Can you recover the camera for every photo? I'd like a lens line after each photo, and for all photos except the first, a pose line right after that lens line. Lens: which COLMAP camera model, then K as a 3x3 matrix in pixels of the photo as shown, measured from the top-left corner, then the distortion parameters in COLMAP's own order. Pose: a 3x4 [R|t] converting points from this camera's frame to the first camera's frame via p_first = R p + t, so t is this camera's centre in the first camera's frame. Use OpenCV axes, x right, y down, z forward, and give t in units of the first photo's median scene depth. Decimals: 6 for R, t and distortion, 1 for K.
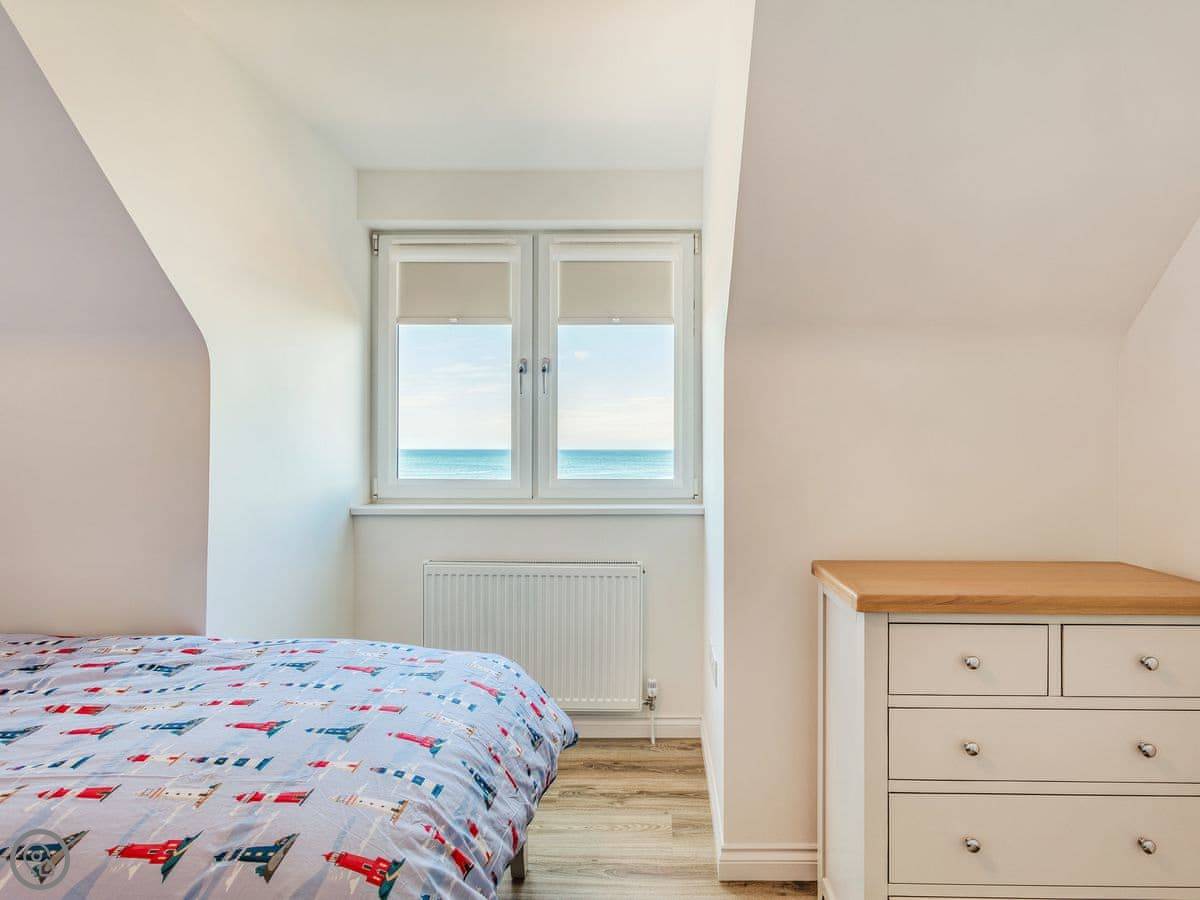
lens RADIAL K [[652.9, 0, 594.3], [0, 652.9, 446.1], [0, 0, 1]] dist [-0.000316, 0.000449]
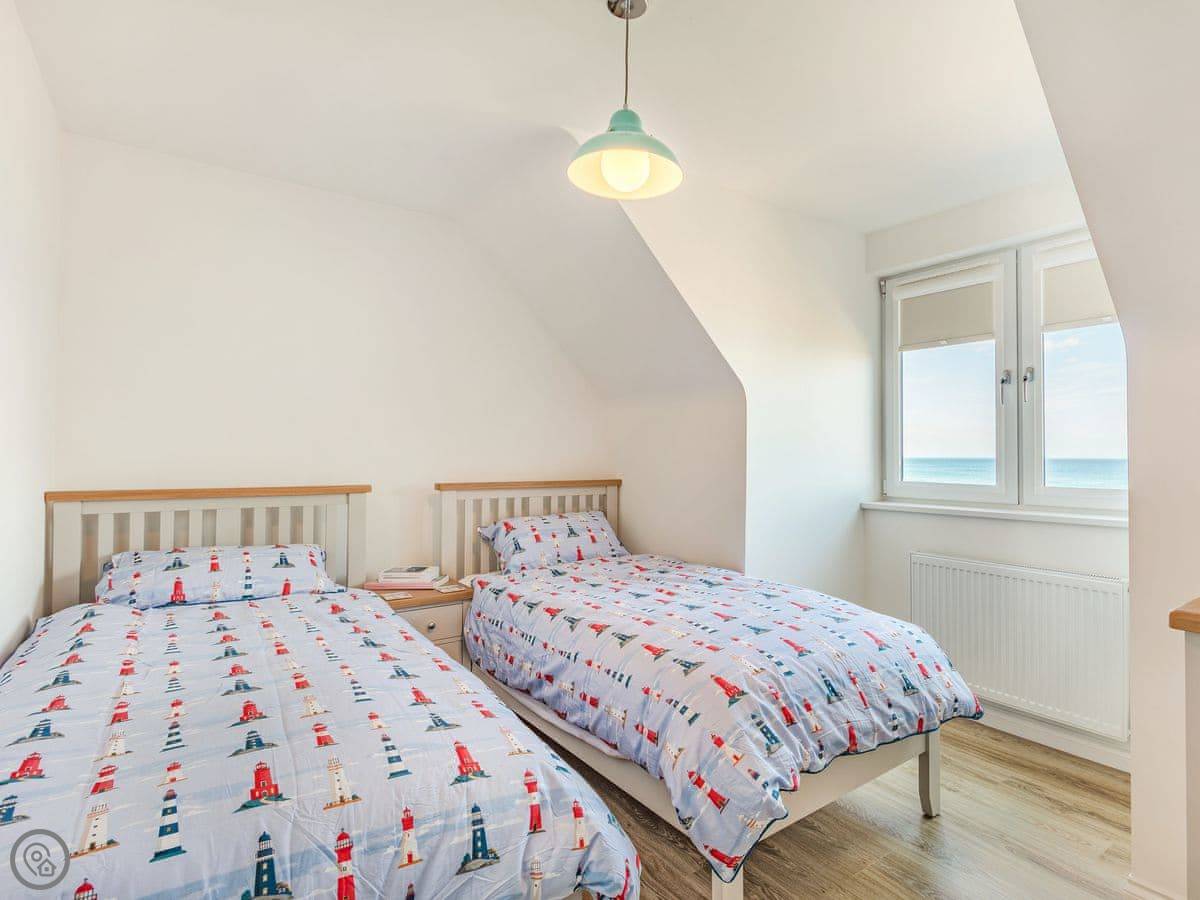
lens RADIAL K [[652.9, 0, 594.3], [0, 652.9, 446.1], [0, 0, 1]] dist [-0.000316, 0.000449]
pose [[0.535719, -0.010639, -0.844329, 0.424654], [-0.000738, 0.999914, -0.013068, 0.002032], [0.844396, 0.007624, 0.535665, -0.118486]]
